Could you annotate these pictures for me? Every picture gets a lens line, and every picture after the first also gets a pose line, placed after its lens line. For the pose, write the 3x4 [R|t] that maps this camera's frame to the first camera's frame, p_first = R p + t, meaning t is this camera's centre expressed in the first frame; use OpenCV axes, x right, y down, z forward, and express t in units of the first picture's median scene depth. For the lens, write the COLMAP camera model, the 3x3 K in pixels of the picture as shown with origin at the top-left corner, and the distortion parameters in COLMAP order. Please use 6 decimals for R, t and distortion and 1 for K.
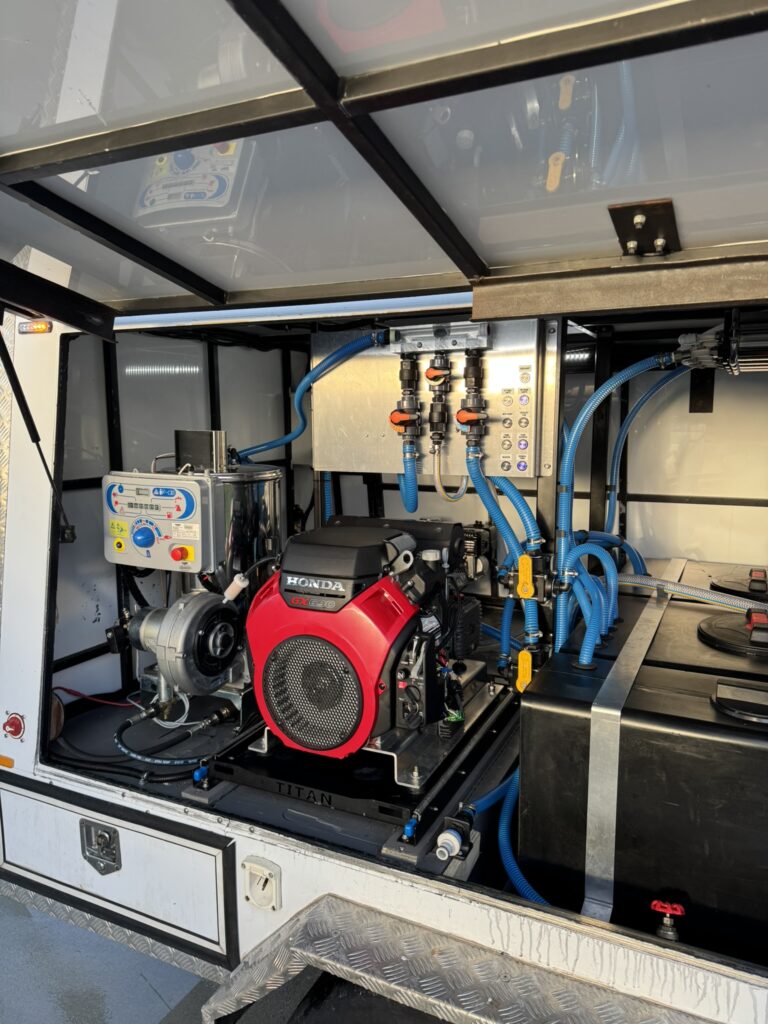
lens RADIAL K [[722.4, 0, 384.7], [0, 722.4, 506.2], [0, 0, 1]] dist [0.126321, -0.226736]
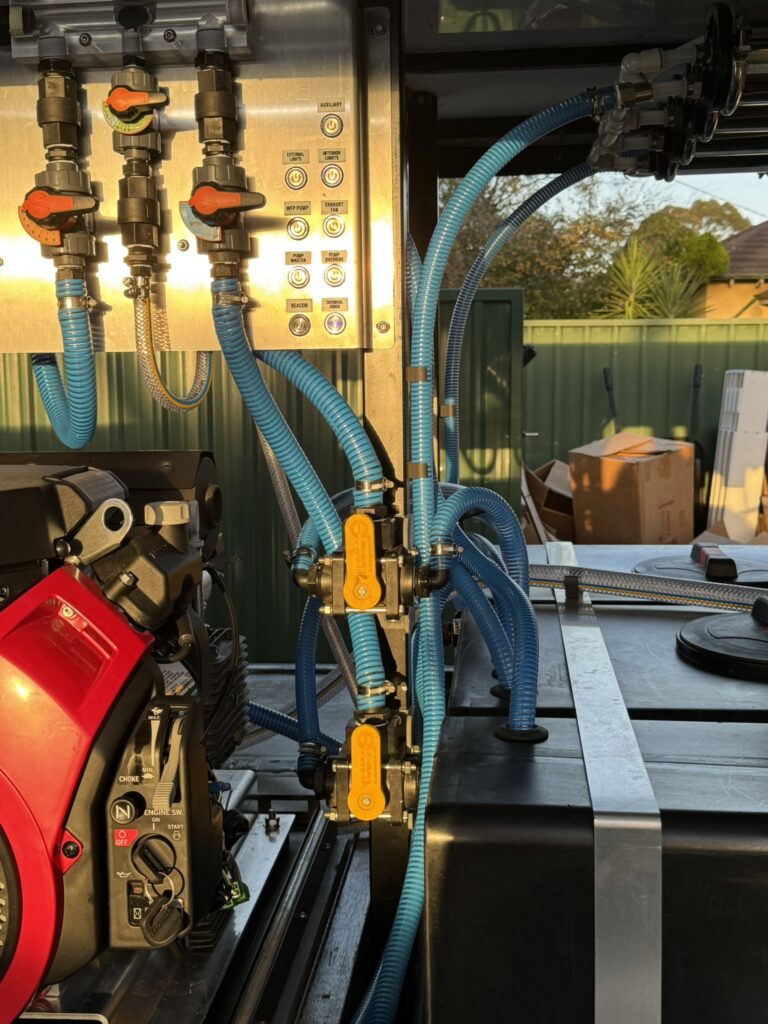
lens RADIAL K [[1213.7, 0, 384.0], [0, 1213.7, 512.0], [0, 0, 1]] dist [0.180511, -0.447401]
pose [[0.936637, -0.049018, 0.346856, -0.055100], [0.053759, 0.998546, -0.004055, 0.069215], [-0.346153, 0.022445, 0.937910, 0.278636]]
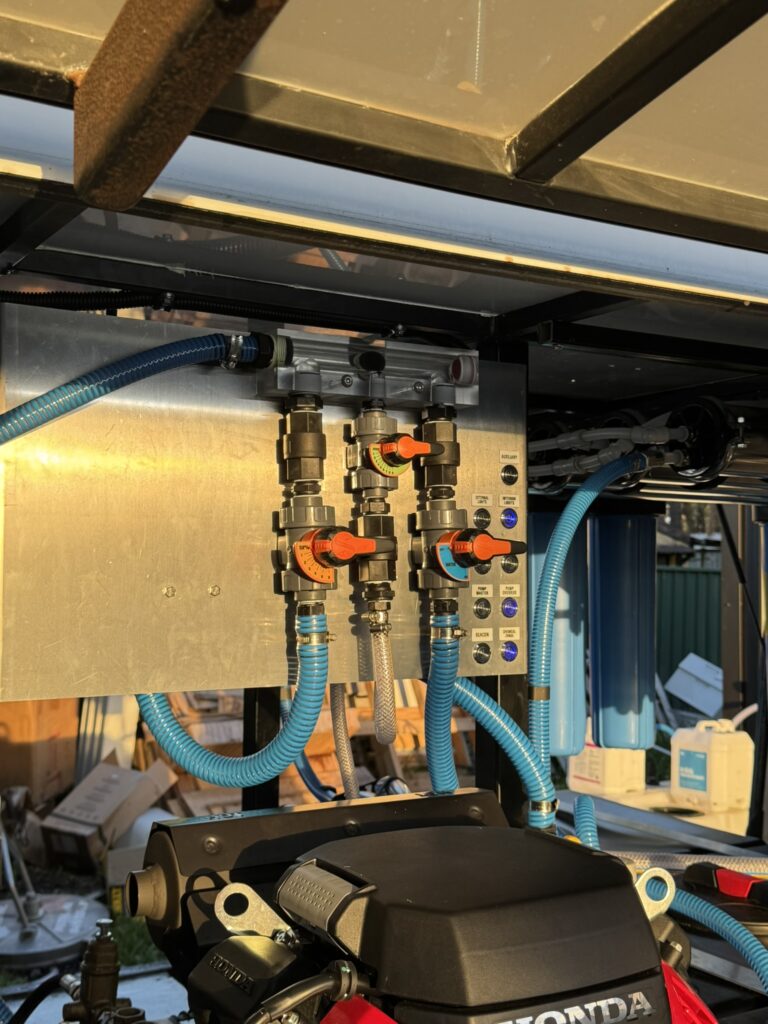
lens RADIAL K [[1213.7, 0, 384.0], [0, 1213.7, 512.0], [0, 0, 1]] dist [0.180511, -0.447401]
pose [[0.539899, 0.047583, 0.840384, -0.561674], [0.097061, 0.988222, -0.118310, -0.060959], [-0.836115, 0.145444, 0.528921, 0.638454]]
